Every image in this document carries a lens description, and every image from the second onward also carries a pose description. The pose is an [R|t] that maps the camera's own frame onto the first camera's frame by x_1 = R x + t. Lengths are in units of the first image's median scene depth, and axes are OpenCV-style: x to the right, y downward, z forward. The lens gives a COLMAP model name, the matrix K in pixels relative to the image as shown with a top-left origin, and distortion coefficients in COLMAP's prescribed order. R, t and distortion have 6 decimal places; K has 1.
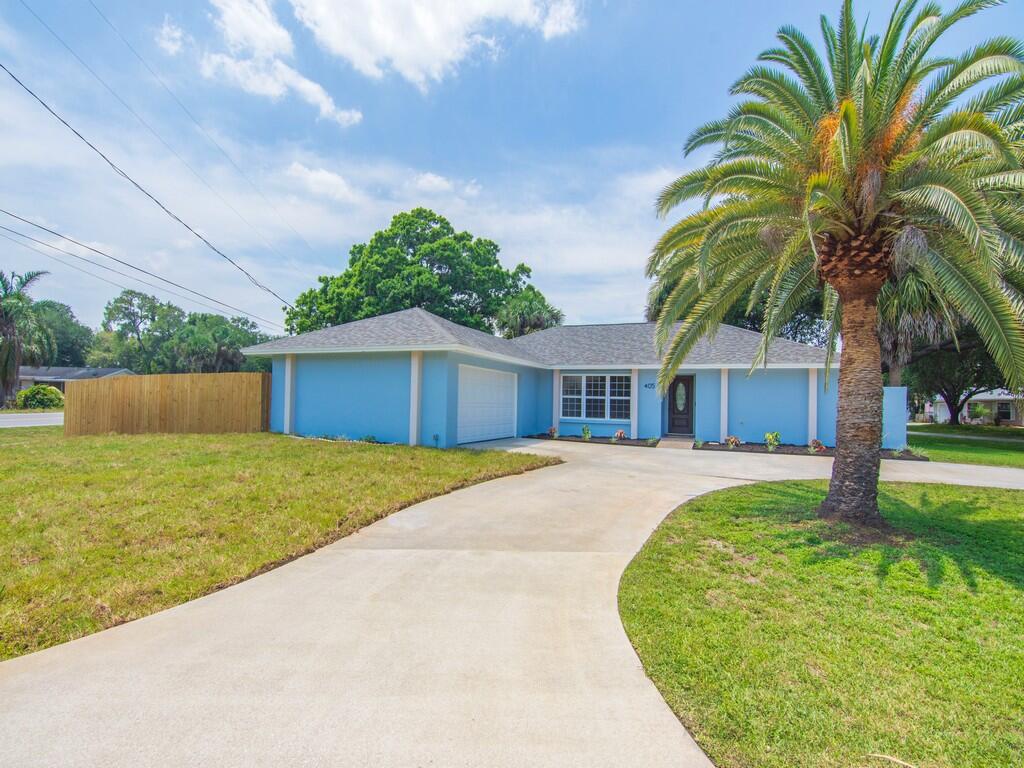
lens RADIAL K [[502.8, 0, 509.0], [0, 502.8, 387.7], [0, 0, 1]] dist [-0.014338, -0.005911]
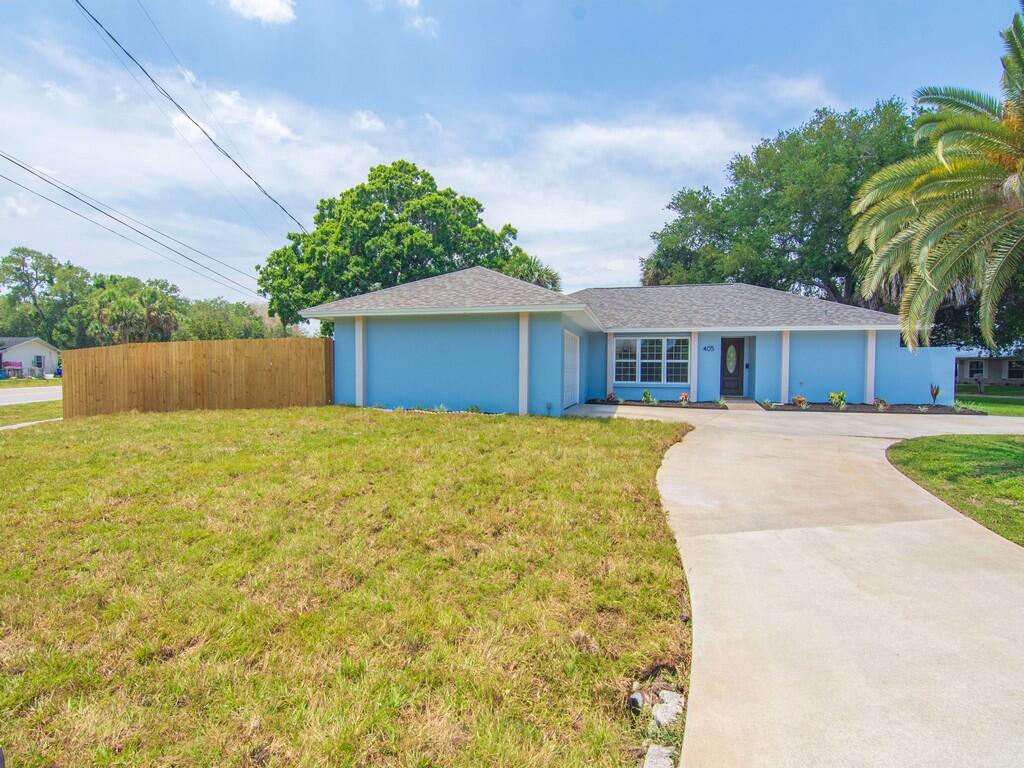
lens RADIAL K [[502.0, 0, 512.0], [0, 502.0, 384.0], [0, 0, 1]] dist [-0.011750, -0.007662]
pose [[0.989100, -0.020719, 0.145779, -0.236032], [0.012024, 0.998109, 0.060273, 0.001628], [-0.146753, -0.057863, 0.987479, 0.064335]]
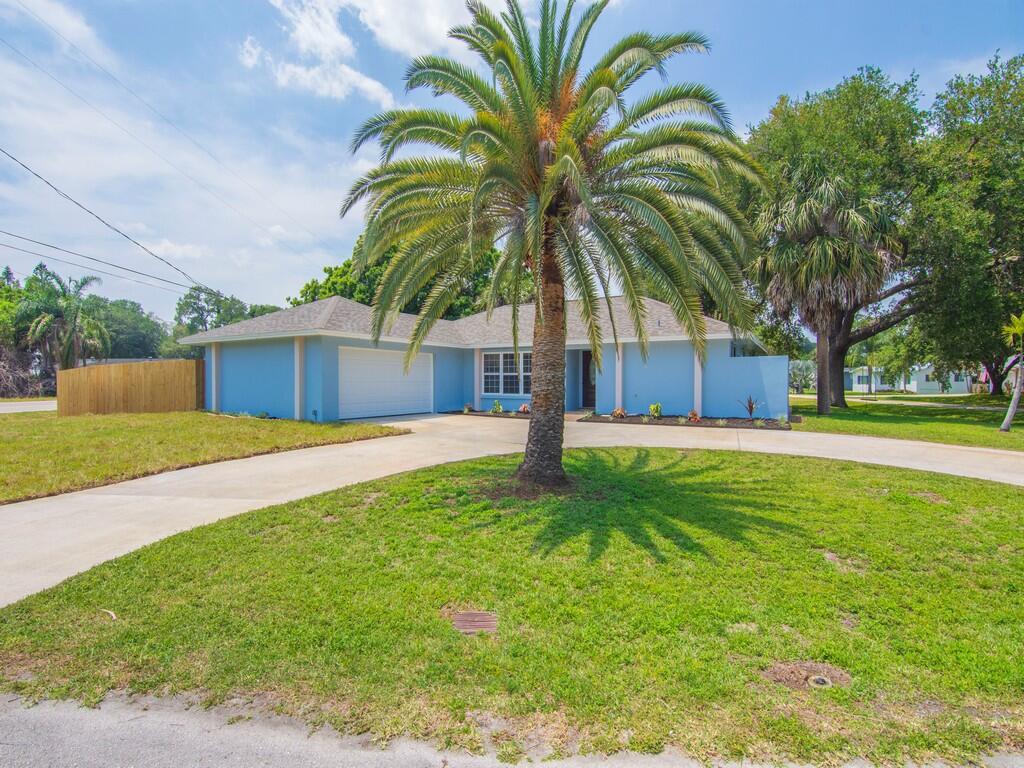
lens RADIAL K [[502.0, 0, 512.0], [0, 502.0, 384.0], [0, 0, 1]] dist [-0.011750, -0.007662]
pose [[0.992044, -0.021317, -0.124070, 0.295205], [0.025360, 0.999195, 0.031092, 0.007401], [0.123307, -0.033991, 0.991786, -0.037596]]
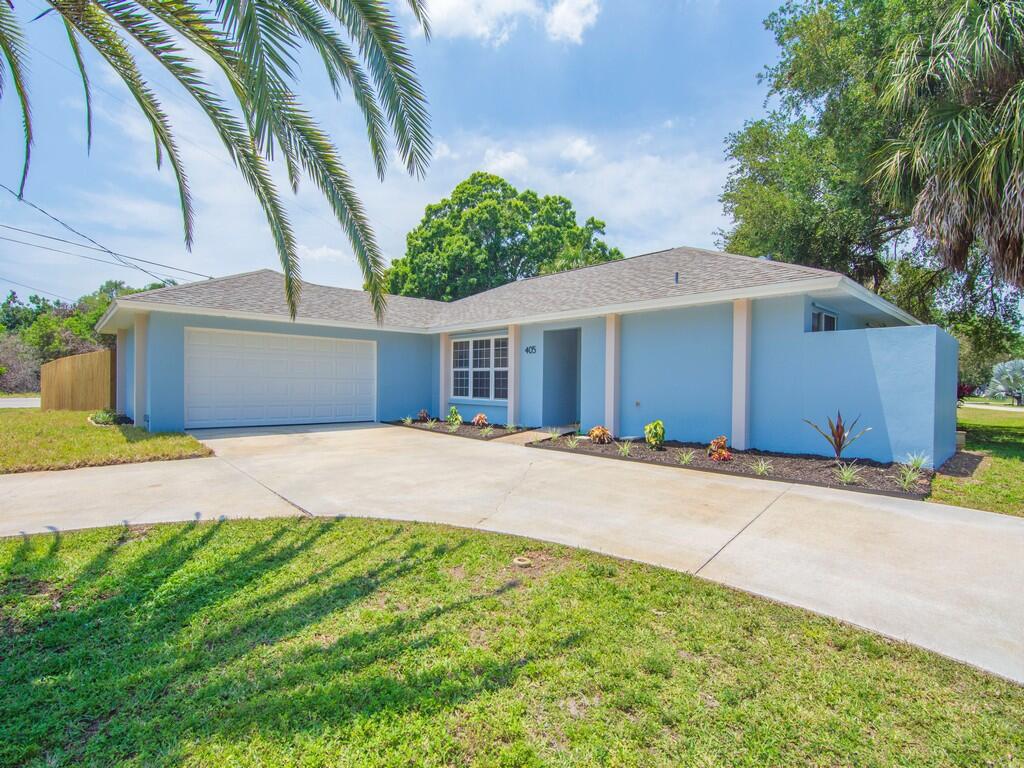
lens RADIAL K [[502.8, 0, 509.0], [0, 502.8, 387.7], [0, 0, 1]] dist [-0.014338, -0.005911]
pose [[0.913923, -0.008122, -0.405807, 0.489874], [0.019996, 0.999487, 0.025029, 0.027662], [0.405395, -0.030989, 0.913616, 0.343413]]
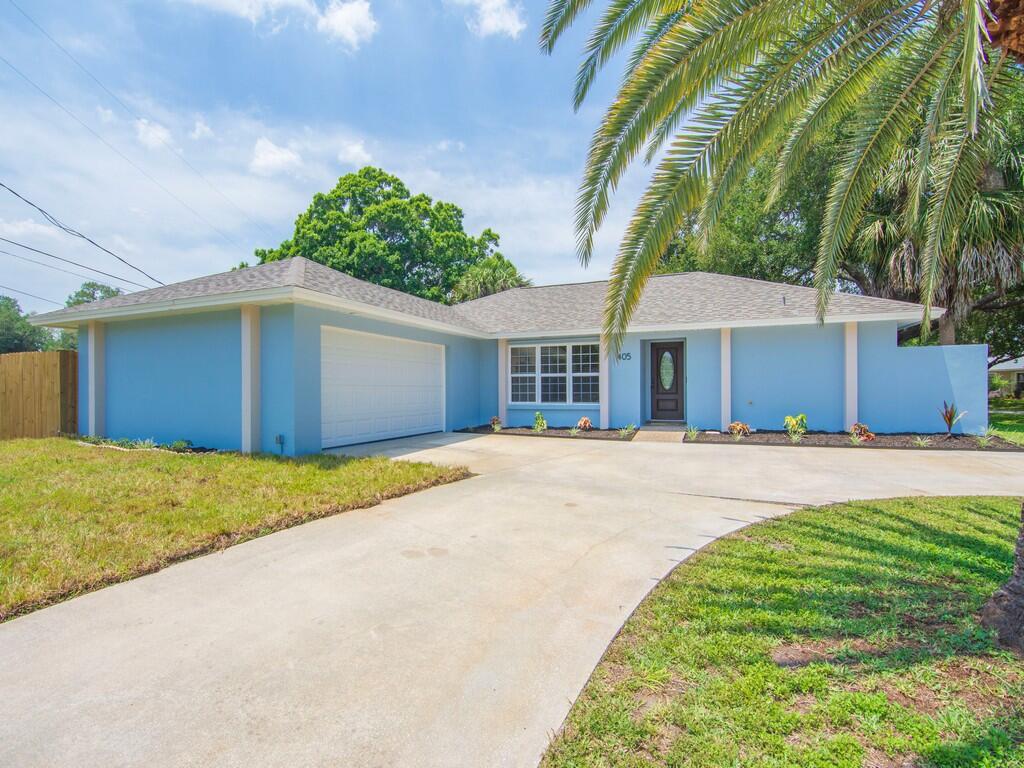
lens RADIAL K [[502.0, 0, 512.0], [0, 502.0, 384.0], [0, 0, 1]] dist [-0.011750, -0.007662]
pose [[0.999478, -0.029319, 0.013562, 0.096864], [0.029071, 0.999412, 0.018155, 0.017057], [-0.014086, -0.017751, 0.999743, 0.247031]]
